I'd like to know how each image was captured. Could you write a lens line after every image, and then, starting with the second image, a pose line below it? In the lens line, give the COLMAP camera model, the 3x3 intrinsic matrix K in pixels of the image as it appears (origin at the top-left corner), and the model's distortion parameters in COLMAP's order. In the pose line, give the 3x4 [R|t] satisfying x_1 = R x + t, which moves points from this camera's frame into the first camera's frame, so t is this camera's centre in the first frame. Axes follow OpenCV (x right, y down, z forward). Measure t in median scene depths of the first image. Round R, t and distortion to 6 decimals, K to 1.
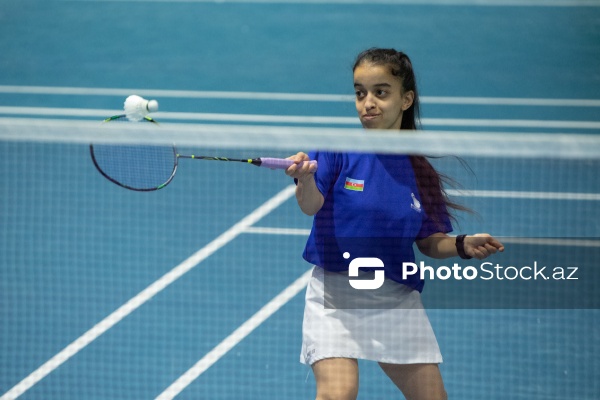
lens RADIAL K [[1368.3, 0, 300.0], [0, 1368.3, 200.0], [0, 0, 1]] dist [0.025007, -0.002708]
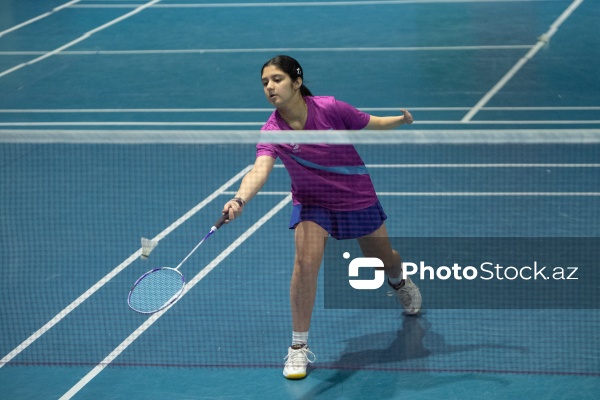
lens RADIAL K [[1368.3, 0, 300.0], [0, 1368.3, 200.0], [0, 0, 1]] dist [0.025007, -0.002708]
pose [[0.998832, -0.032289, 0.035940, -0.006975], [0.032015, 0.999454, 0.008168, 0.018508], [-0.036184, -0.007008, 0.999321, -0.618889]]
